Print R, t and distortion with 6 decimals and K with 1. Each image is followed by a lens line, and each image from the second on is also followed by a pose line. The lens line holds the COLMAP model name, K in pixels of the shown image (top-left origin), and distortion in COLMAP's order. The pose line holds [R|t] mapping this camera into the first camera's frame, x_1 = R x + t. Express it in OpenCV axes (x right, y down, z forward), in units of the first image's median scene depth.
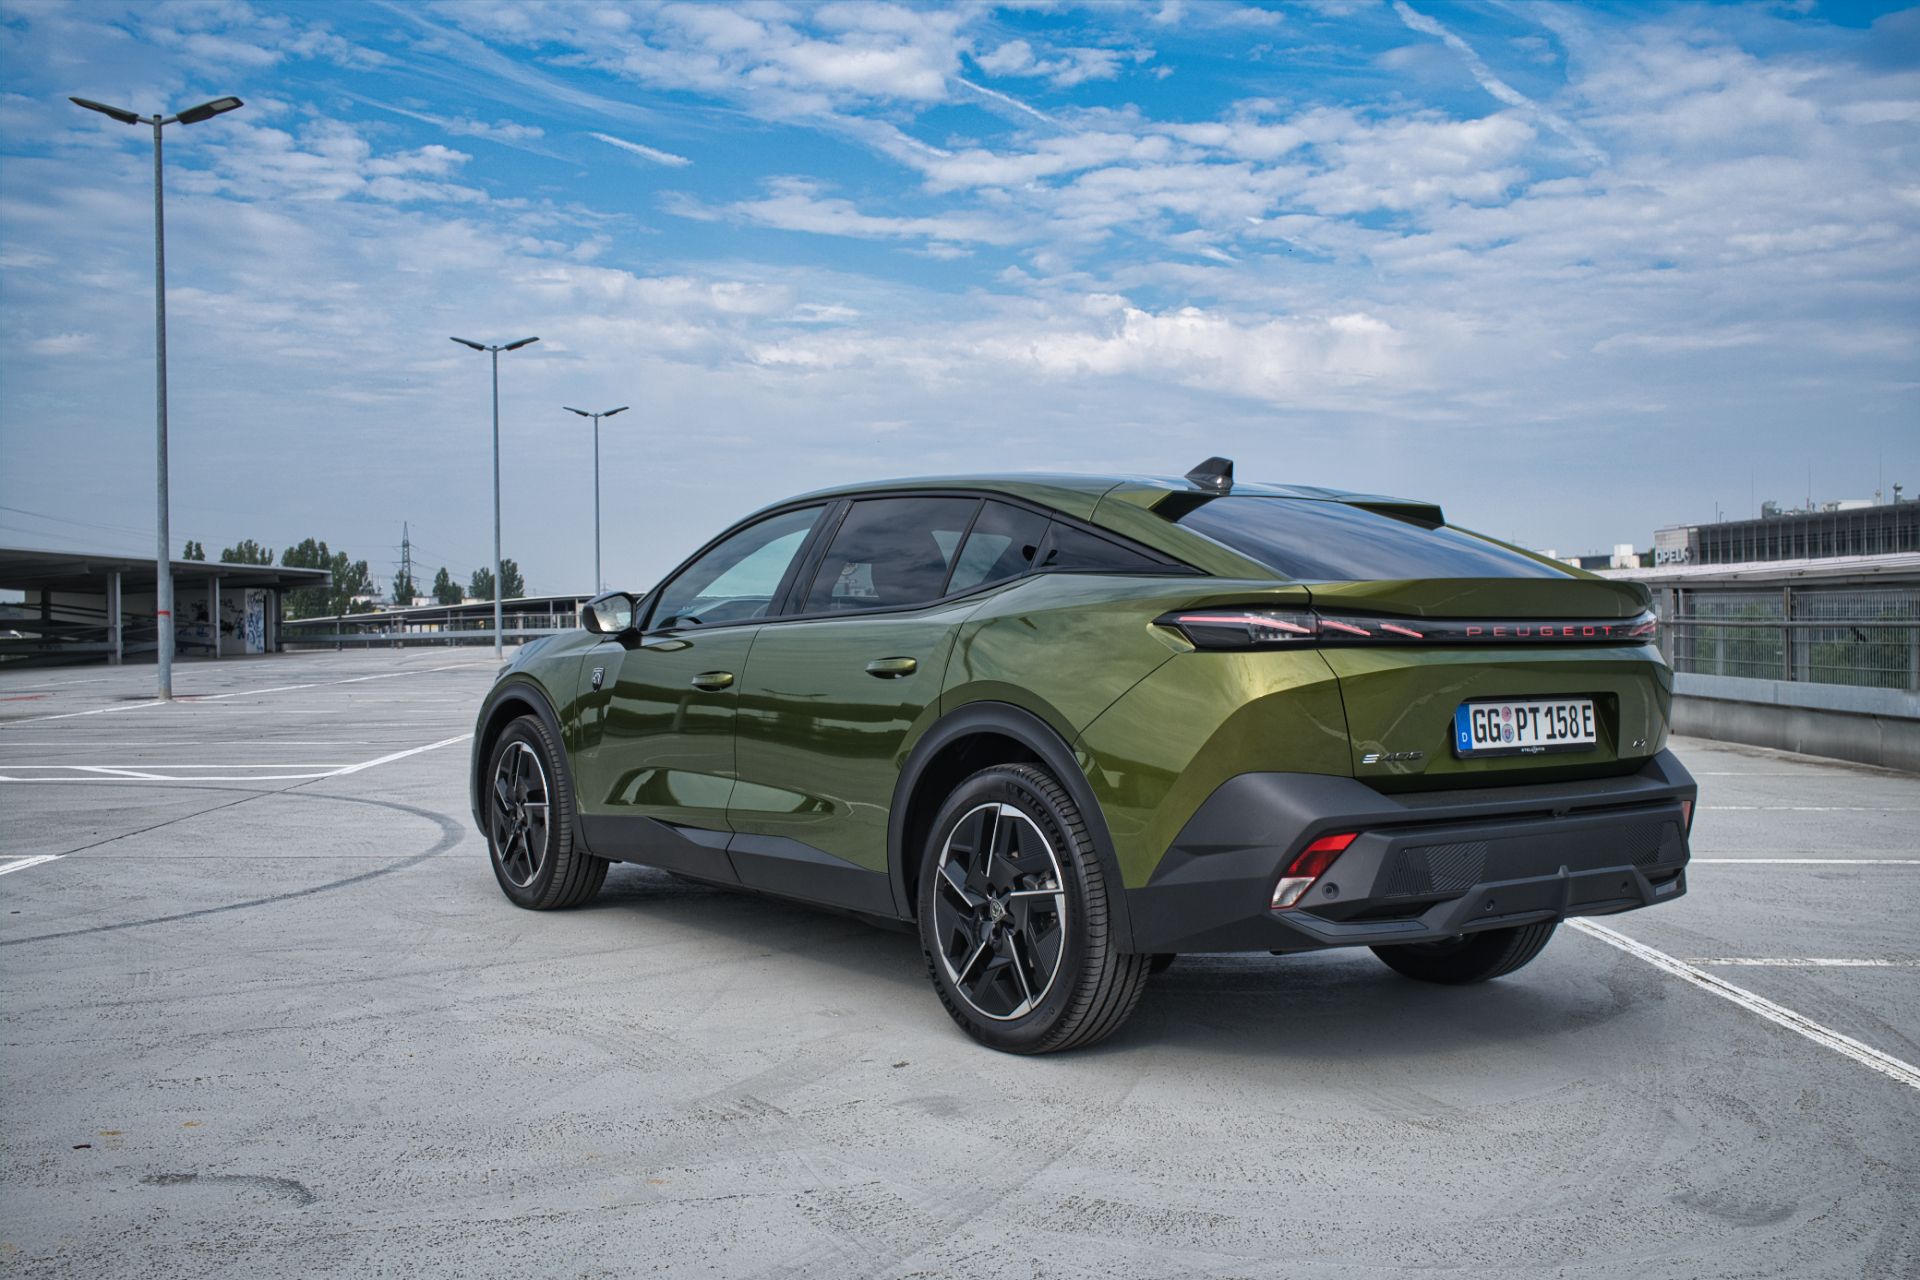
lens RADIAL K [[1954.7, 0, 964.2], [0, 1954.7, 636.2], [0, 0, 1]] dist [-0.086076, 0.200567]
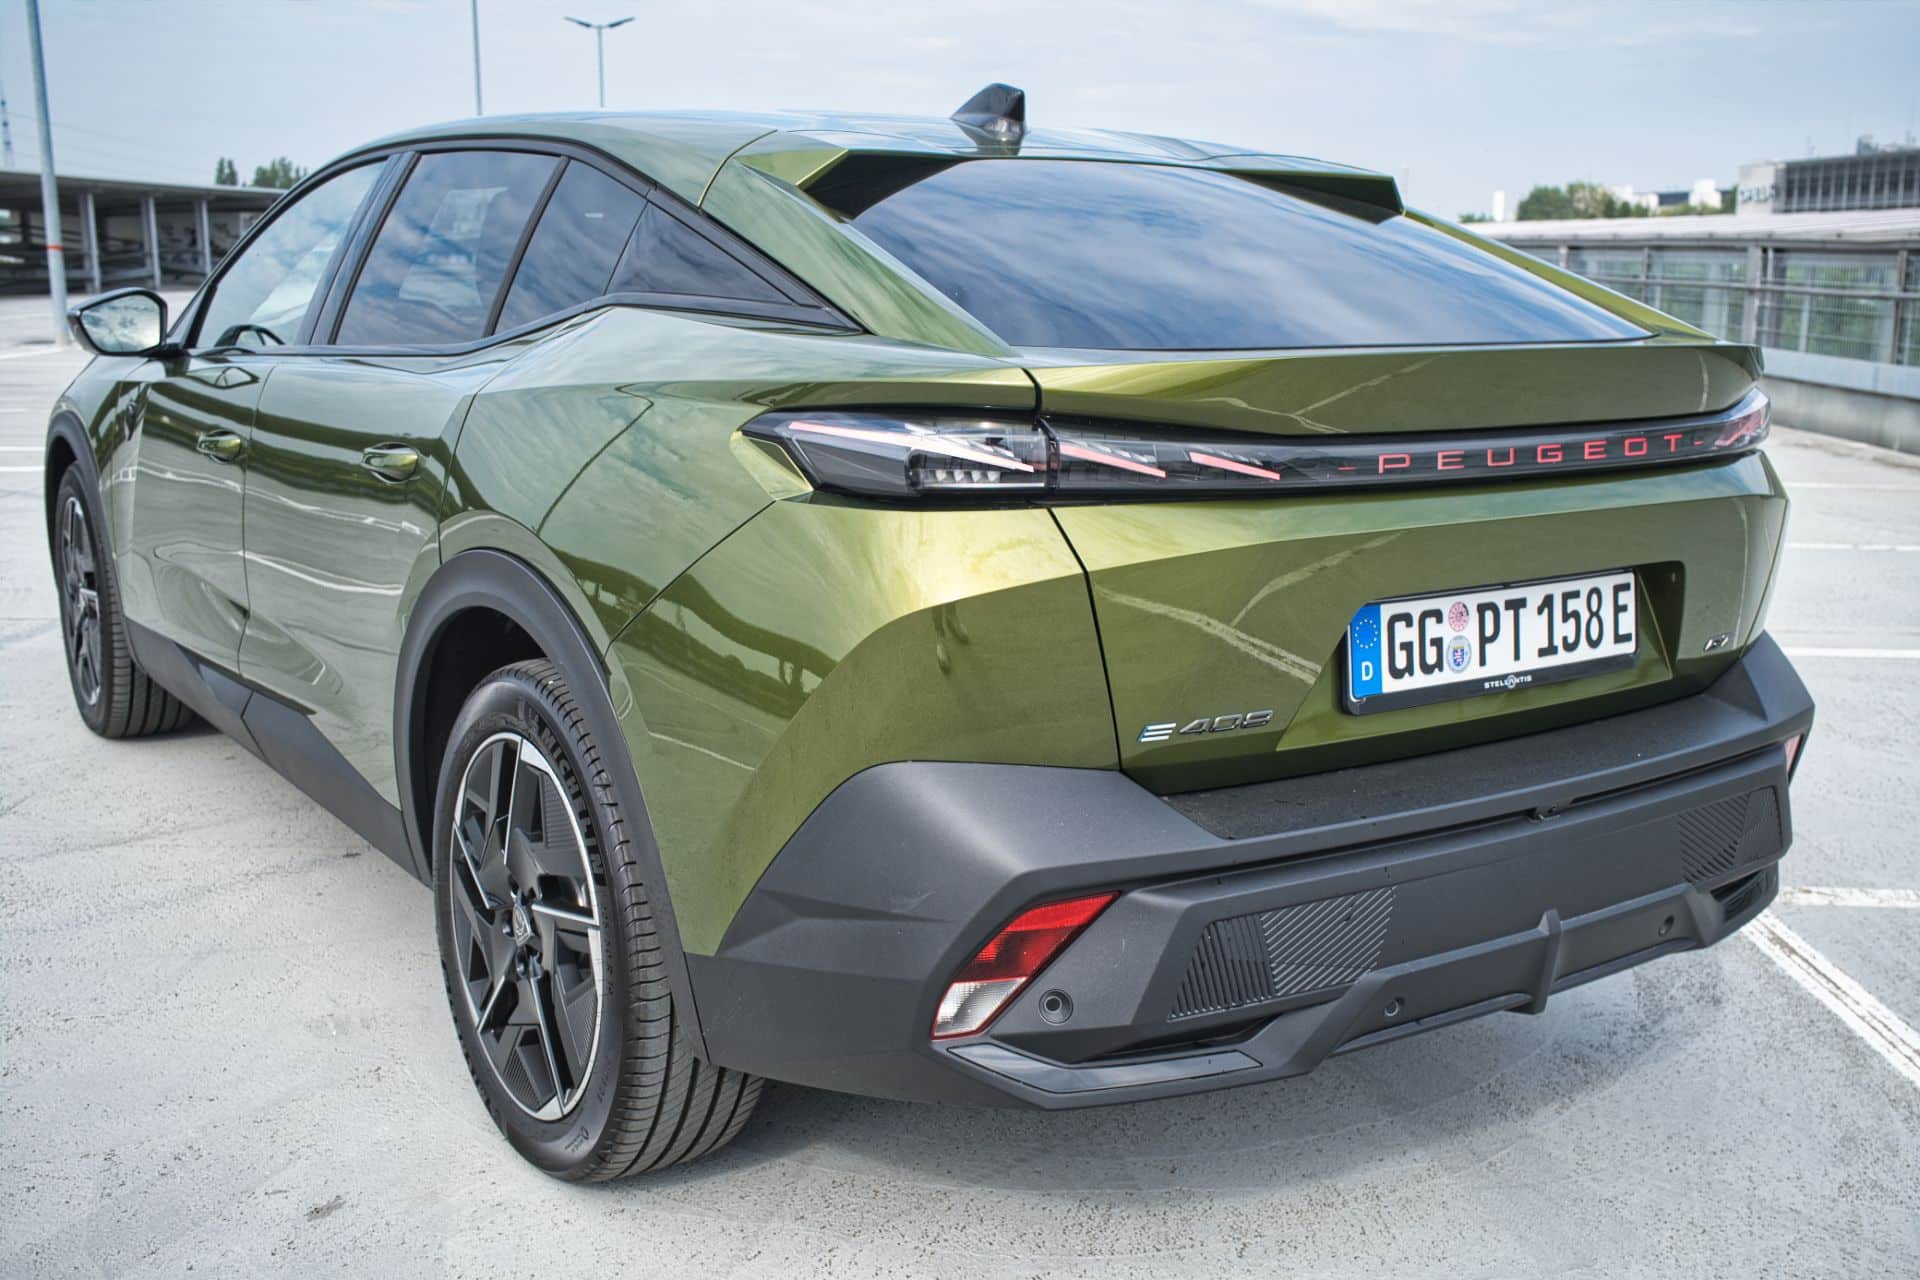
lens RADIAL K [[1954.7, 0, 964.2], [0, 1954.7, 636.2], [0, 0, 1]] dist [-0.086076, 0.200567]
pose [[0.999495, 0.018920, -0.025545, 0.157610], [-0.013792, 0.982117, 0.187768, -0.046600], [0.028641, -0.187321, 0.981881, 0.480405]]
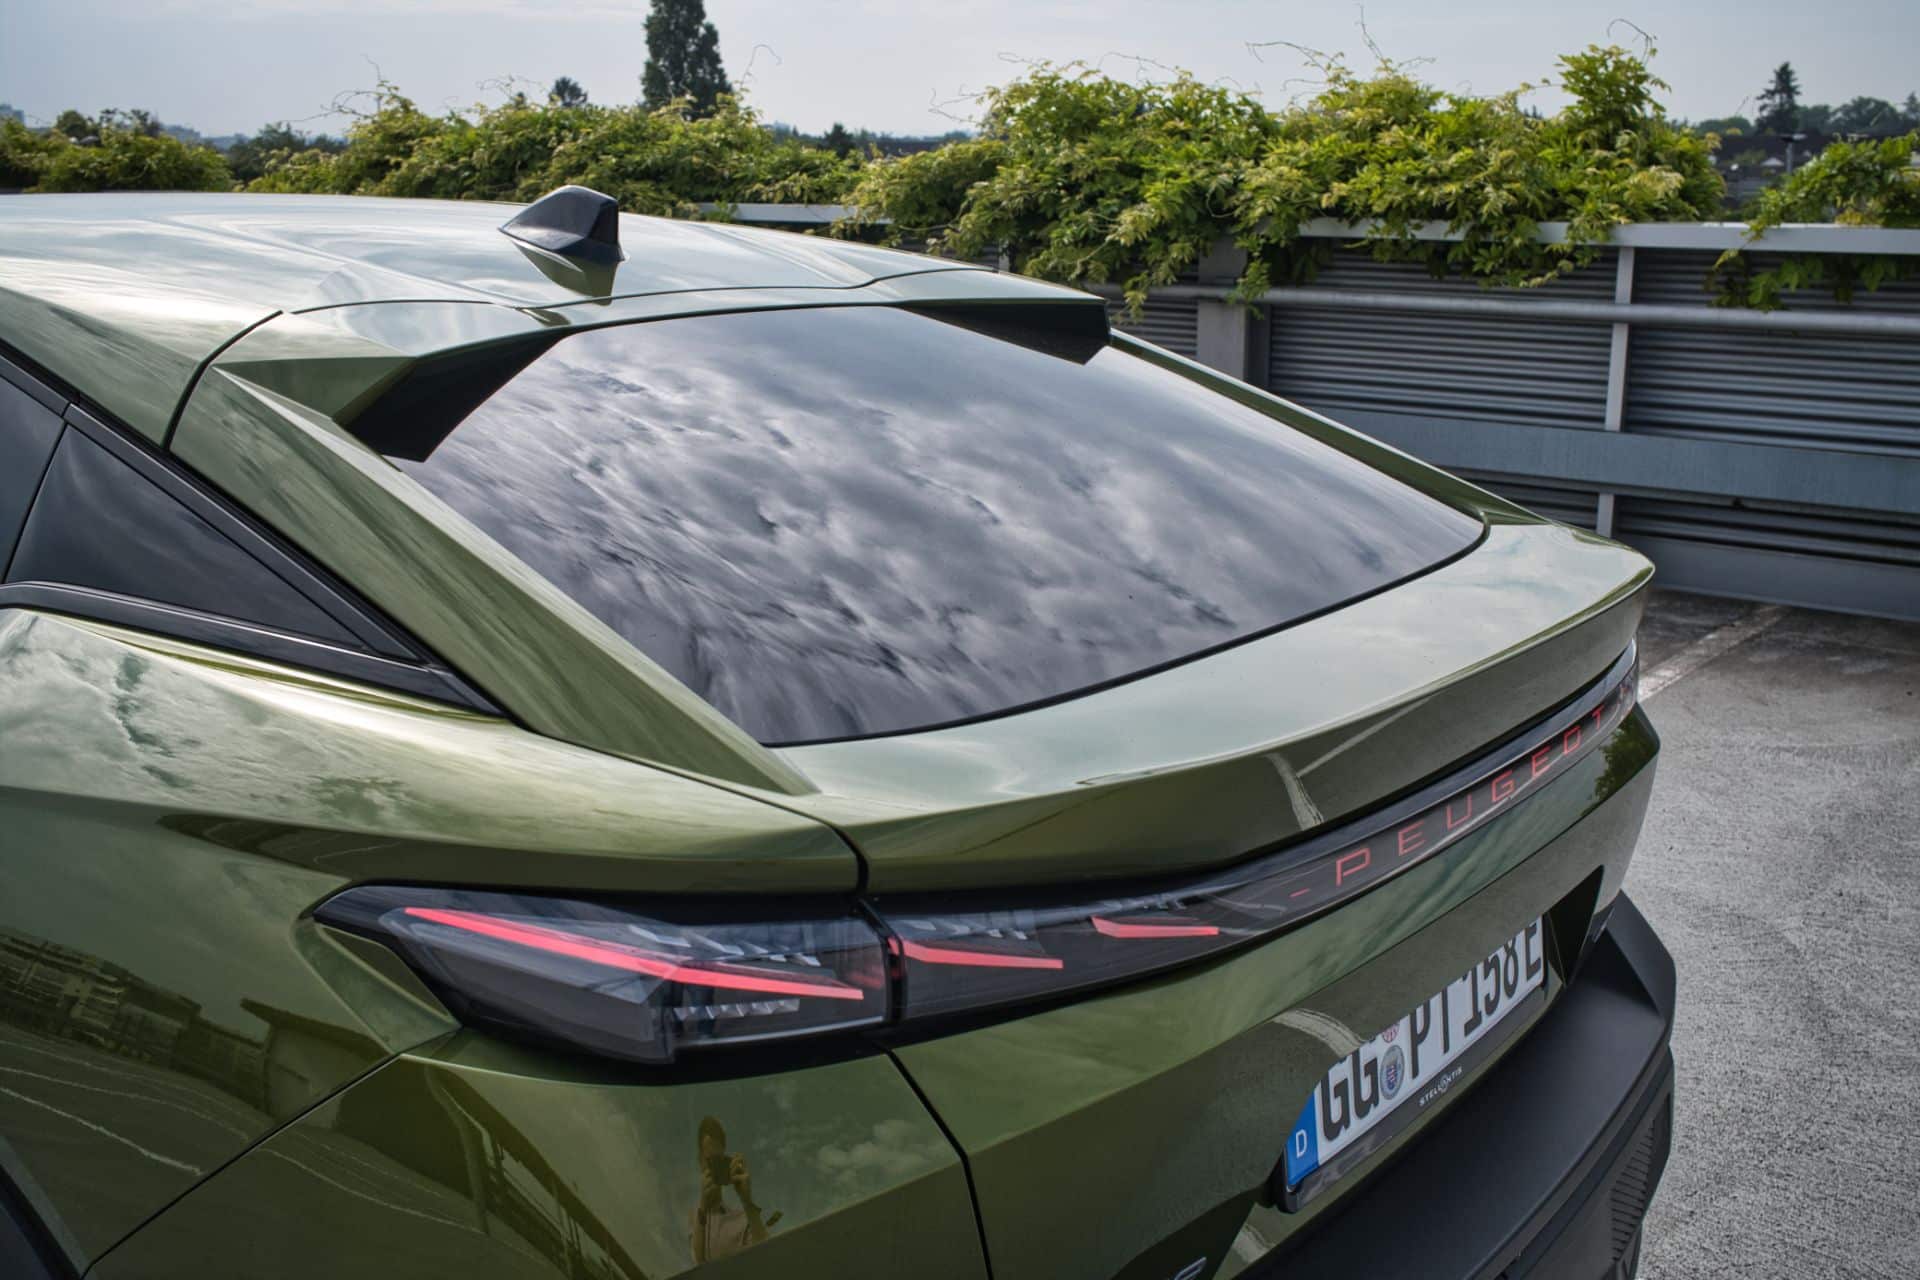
lens RADIAL K [[1954.7, 0, 964.2], [0, 1954.7, 636.2], [0, 0, 1]] dist [-0.086076, 0.200567]
pose [[0.962105, -0.062231, 0.265484, 0.109133], [0.001700, 0.974960, 0.222374, -0.104808], [-0.272675, -0.213496, 0.938119, 0.676693]]
